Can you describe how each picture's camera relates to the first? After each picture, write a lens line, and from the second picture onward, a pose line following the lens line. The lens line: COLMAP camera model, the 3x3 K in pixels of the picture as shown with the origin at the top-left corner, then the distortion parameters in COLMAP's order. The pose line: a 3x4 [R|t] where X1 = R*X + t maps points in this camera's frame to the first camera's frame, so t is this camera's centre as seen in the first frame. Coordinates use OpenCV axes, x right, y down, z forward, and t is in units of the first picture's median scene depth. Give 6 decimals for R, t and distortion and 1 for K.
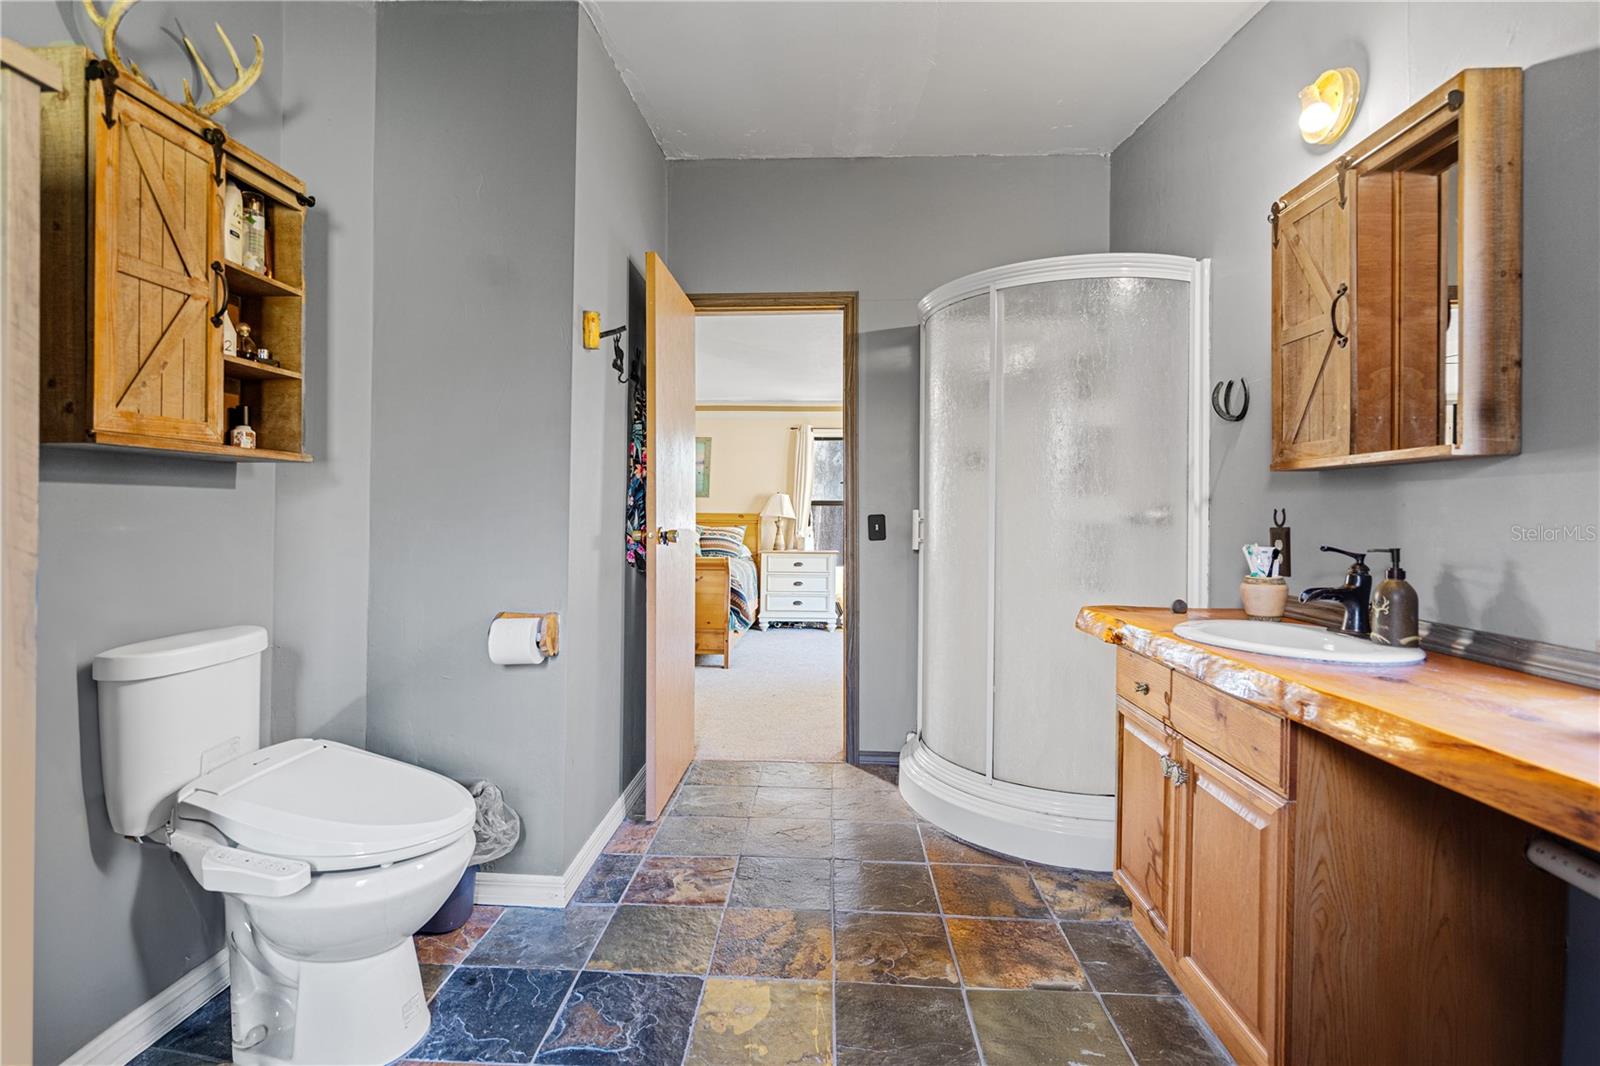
lens RADIAL K [[739.4, 0, 800.4], [0, 739.4, 511.5], [0, 0, 1]] dist [-0.001698, -0.000006]
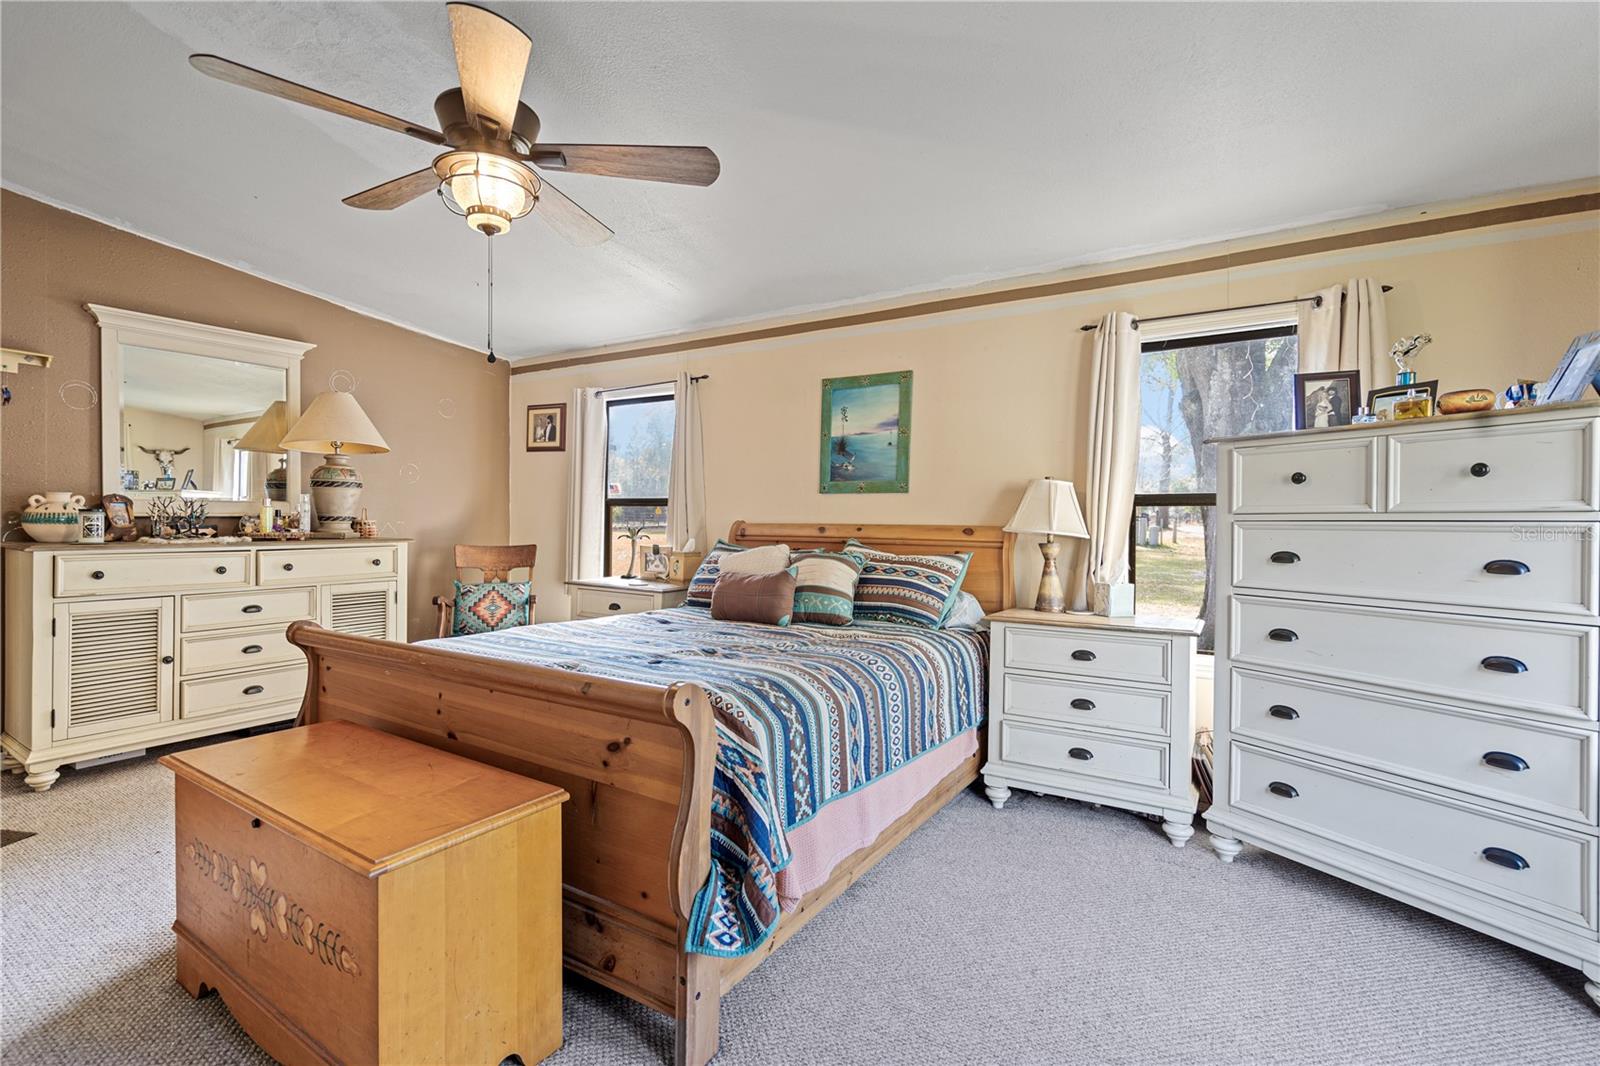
lens RADIAL K [[739.4, 0, 800.4], [0, 739.4, 511.5], [0, 0, 1]] dist [-0.001698, -0.000006]
pose [[0.866156, -0.007050, -0.499723, 0.061821], [0.004696, 0.999971, -0.005967, -0.003875], [0.499751, 0.002821, 0.866164, 0.557779]]
